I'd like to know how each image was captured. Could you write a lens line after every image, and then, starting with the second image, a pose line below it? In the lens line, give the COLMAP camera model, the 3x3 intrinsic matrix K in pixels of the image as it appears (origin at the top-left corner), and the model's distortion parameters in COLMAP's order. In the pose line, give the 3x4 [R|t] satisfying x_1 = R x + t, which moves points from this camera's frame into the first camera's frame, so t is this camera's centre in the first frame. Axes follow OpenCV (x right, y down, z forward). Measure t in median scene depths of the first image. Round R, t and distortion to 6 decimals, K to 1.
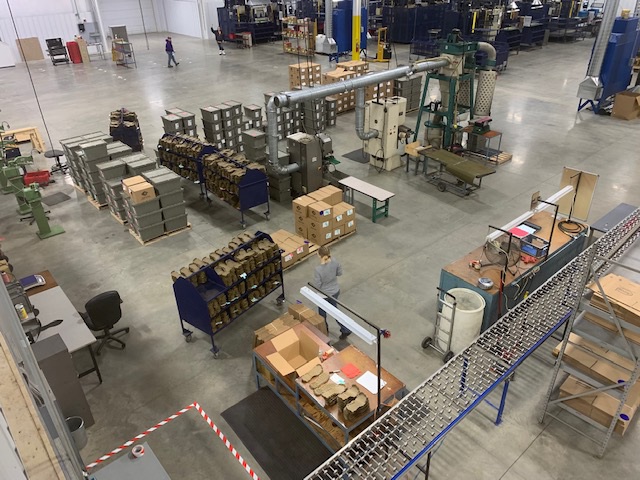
lens RADIAL K [[480.5, 0, 317.2], [0, 480.5, 238.5], [0, 0, 1]] dist [0.078388, -0.192909]
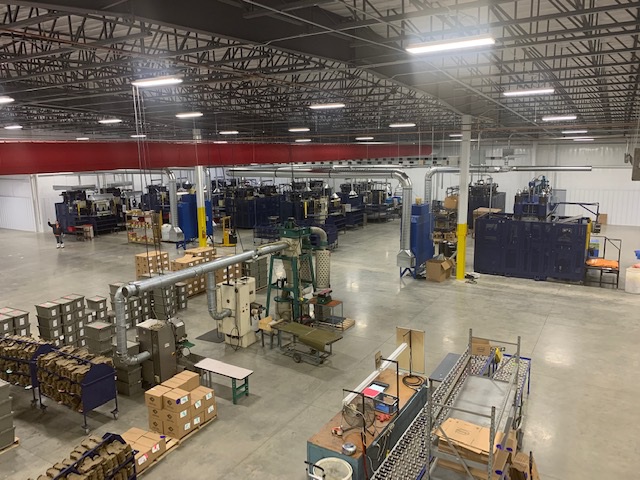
lens RADIAL K [[481.8, 0, 317.7], [0, 481.8, 237.2], [0, 0, 1]] dist [0.081265, -0.105484]
pose [[0.951561, -0.046251, 0.303961, -0.005163], [0.151217, 0.931187, -0.331698, 0.004379], [-0.267704, 0.361595, 0.893075, -0.036851]]
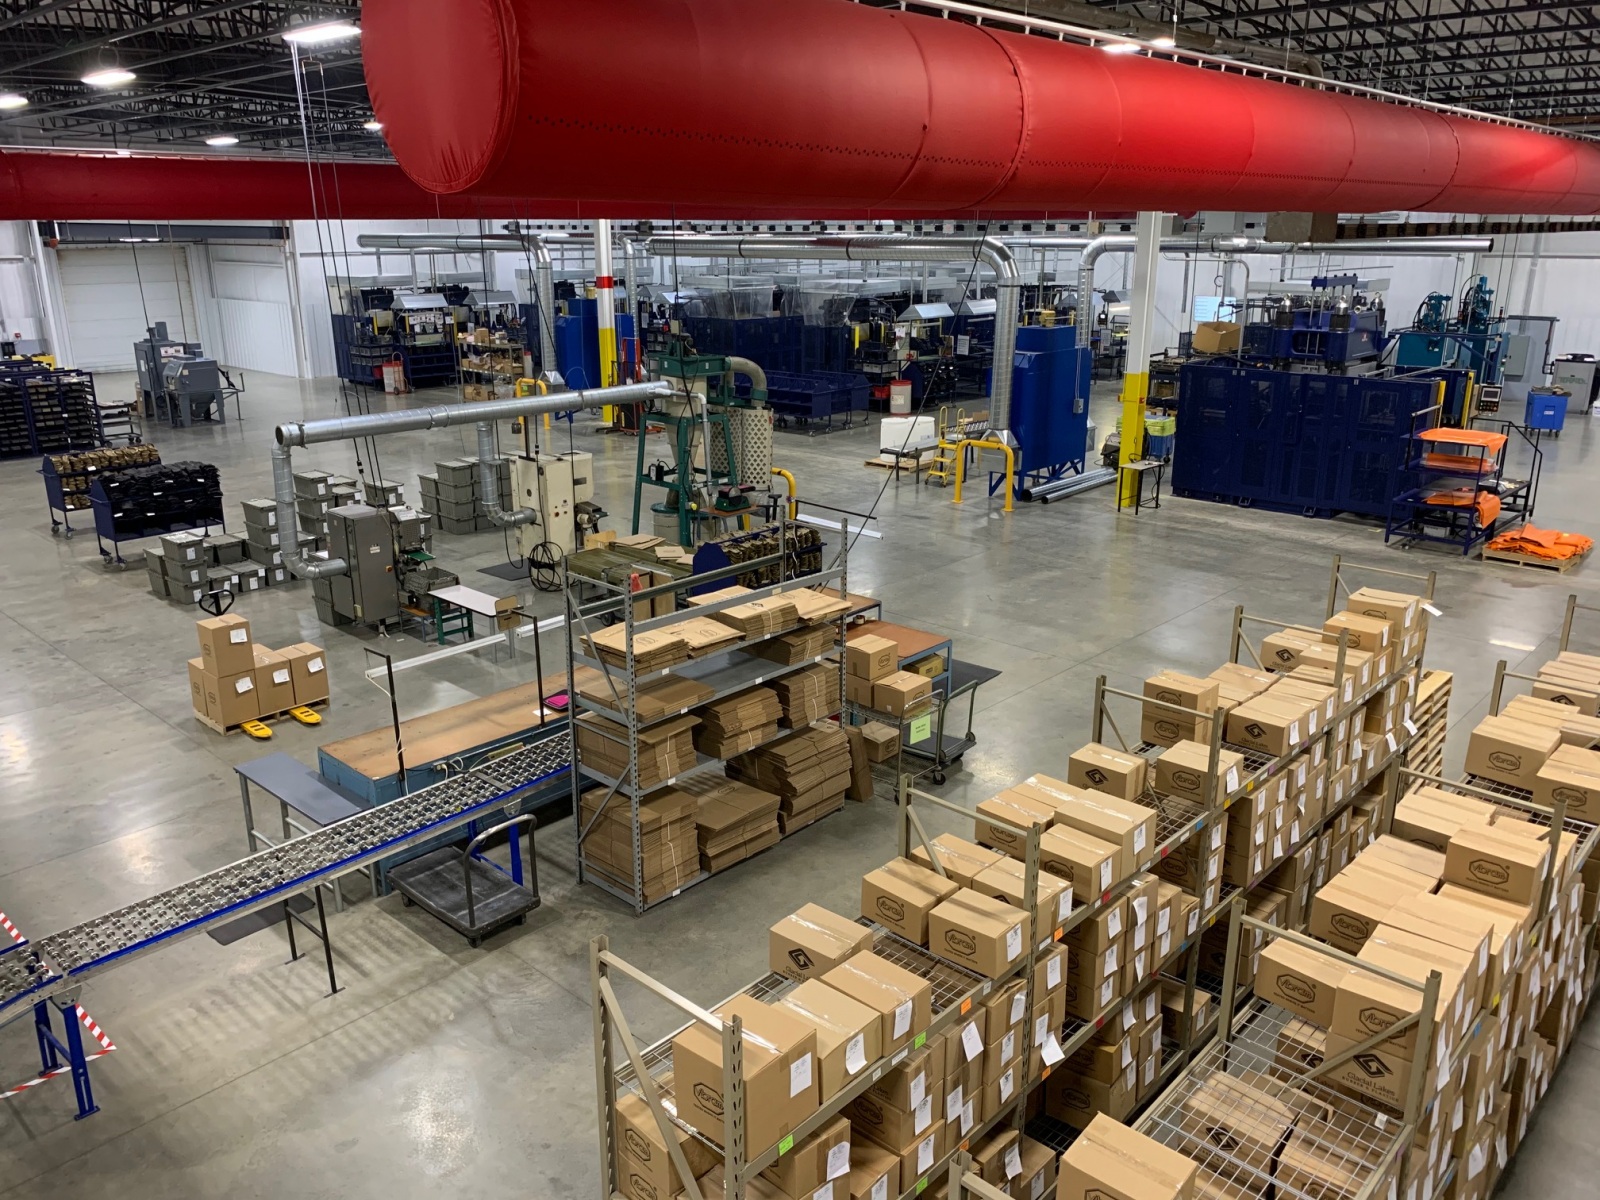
lens RADIAL K [[1204.6, 0, 794.3], [0, 1204.6, 593.1], [0, 0, 1]] dist [0.081265, -0.105484]
pose [[0.994322, -0.012418, 0.105689, 0.300505], [0.037077, 0.971364, -0.234687, 0.203959], [-0.099748, 0.237273, 0.966308, -0.304964]]
